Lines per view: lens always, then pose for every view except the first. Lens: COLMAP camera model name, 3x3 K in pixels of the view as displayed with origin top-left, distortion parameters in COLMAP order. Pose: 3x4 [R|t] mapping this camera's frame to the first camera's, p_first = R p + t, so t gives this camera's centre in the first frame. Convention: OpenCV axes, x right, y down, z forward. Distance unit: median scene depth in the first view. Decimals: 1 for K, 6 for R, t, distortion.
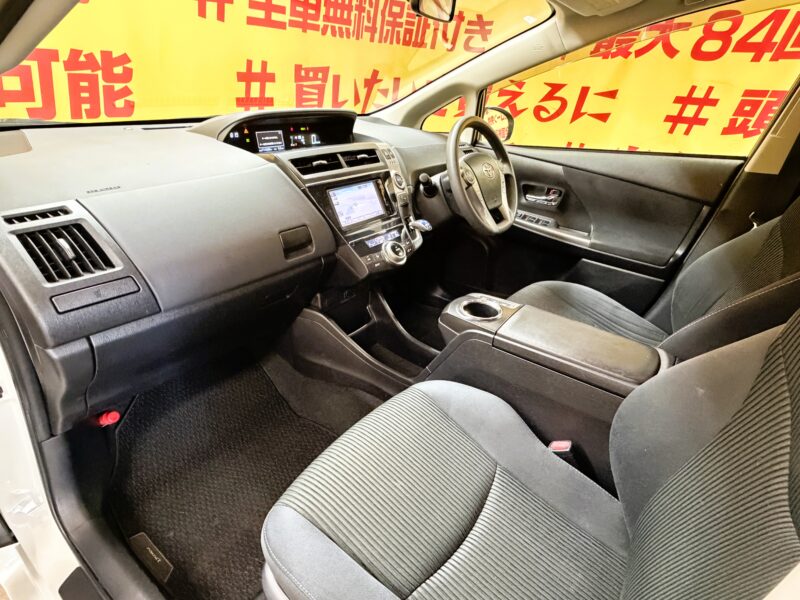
lens RADIAL K [[412.8, 0, 397.7], [0, 412.8, 284.7], [0, 0, 1]] dist [-0.002404, 0.000004]
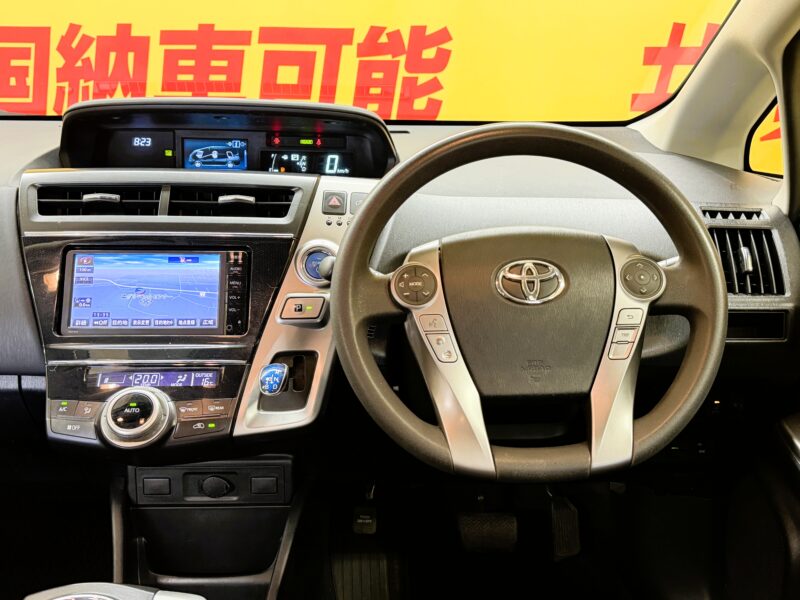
lens RADIAL K [[798.4, 0, 400.0], [0, 798.4, 300.0], [0, 0, 1]] dist [0.171407, -0.354868]
pose [[0.639713, 0.187254, -0.745455, 0.348998], [-0.323260, 0.945468, -0.039911, -0.112704], [0.697330, 0.266508, 0.665360, 0.279197]]
